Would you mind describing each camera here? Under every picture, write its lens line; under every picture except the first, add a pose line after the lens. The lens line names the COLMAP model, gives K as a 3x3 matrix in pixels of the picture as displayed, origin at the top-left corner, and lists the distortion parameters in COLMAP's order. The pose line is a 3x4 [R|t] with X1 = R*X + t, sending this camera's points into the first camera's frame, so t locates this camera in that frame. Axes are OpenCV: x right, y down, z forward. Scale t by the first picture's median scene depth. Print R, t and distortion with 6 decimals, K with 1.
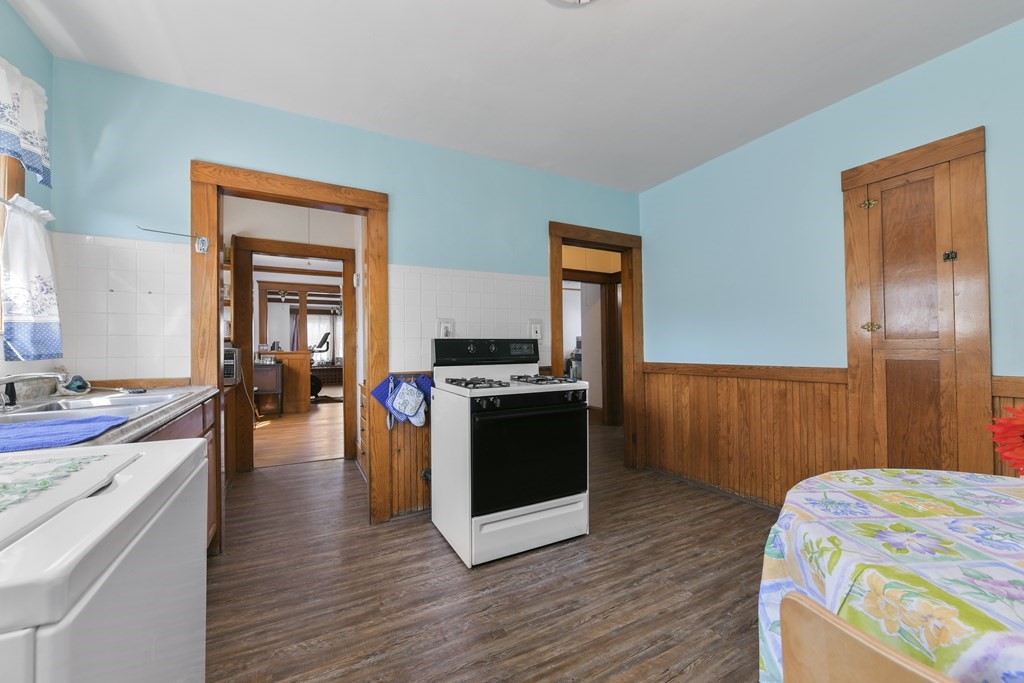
lens RADIAL K [[416.5, 0, 513.0], [0, 416.5, 343.1], [0, 0, 1]] dist [-0.009503, -0.000121]
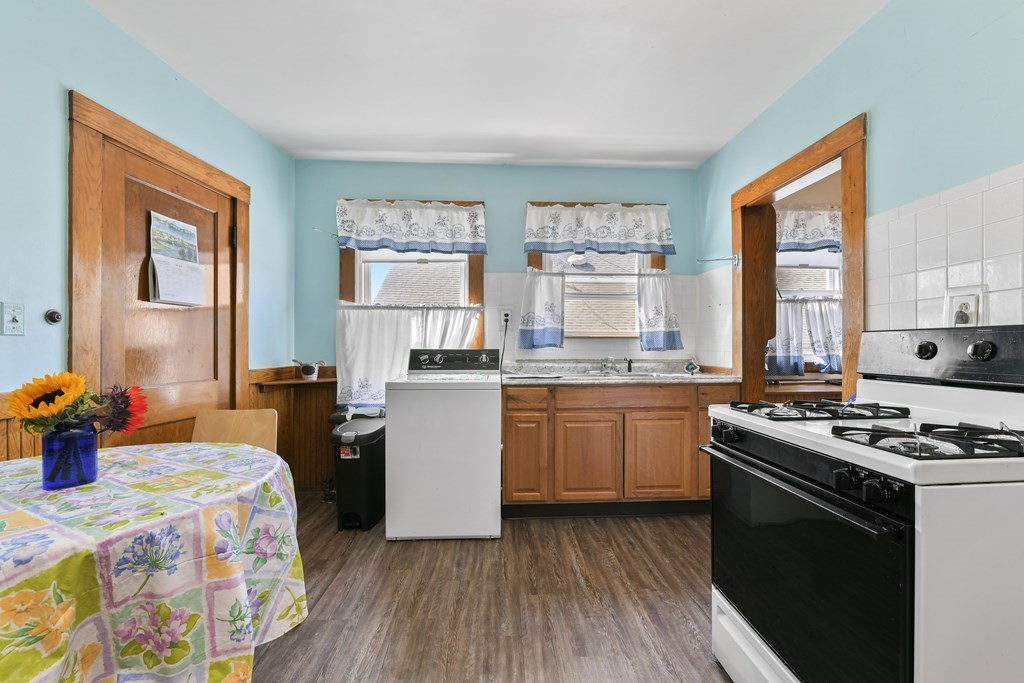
lens RADIAL K [[416.5, 0, 519.7], [0, 416.5, 344.9], [0, 0, 1]] dist [-0.009503, -0.000121]
pose [[-0.425303, 0.006654, -0.905026, 0.856972], [0.014282, 0.999898, 0.000640, 0.003353], [0.904938, -0.012653, -0.425355, 1.266685]]
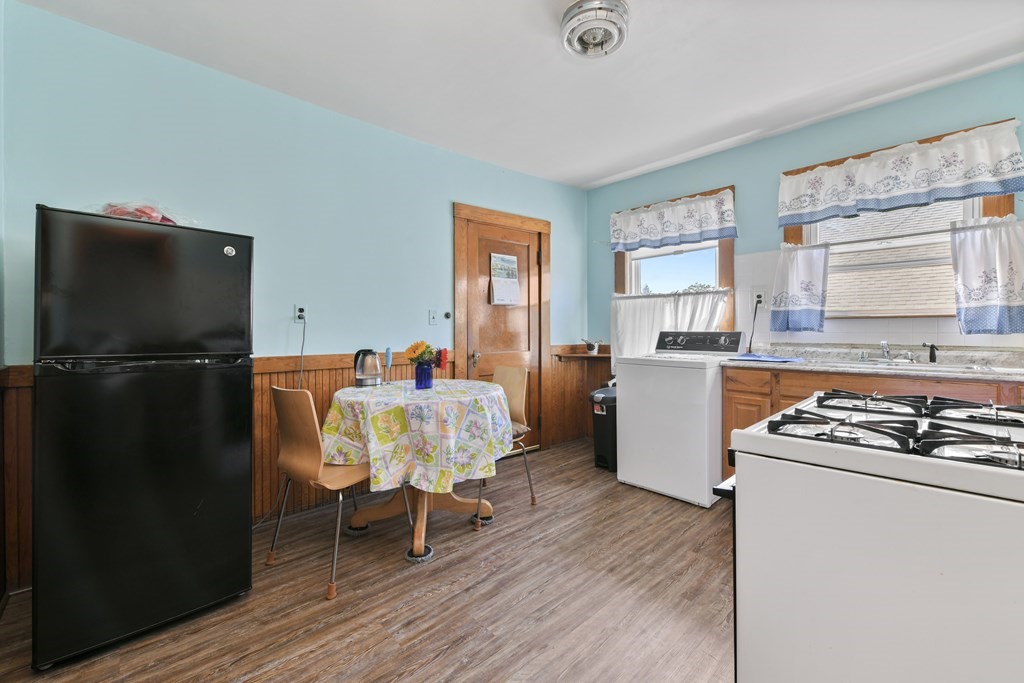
lens RADIAL K [[416.5, 0, 527.0], [0, 416.5, 328.1], [0, 0, 1]] dist [-0.009503, -0.000121]
pose [[-0.960181, 0.011931, -0.279123, 0.648161], [0.016072, 0.999792, -0.012551, 0.014589], [0.278915, -0.016537, -0.960173, 1.892802]]
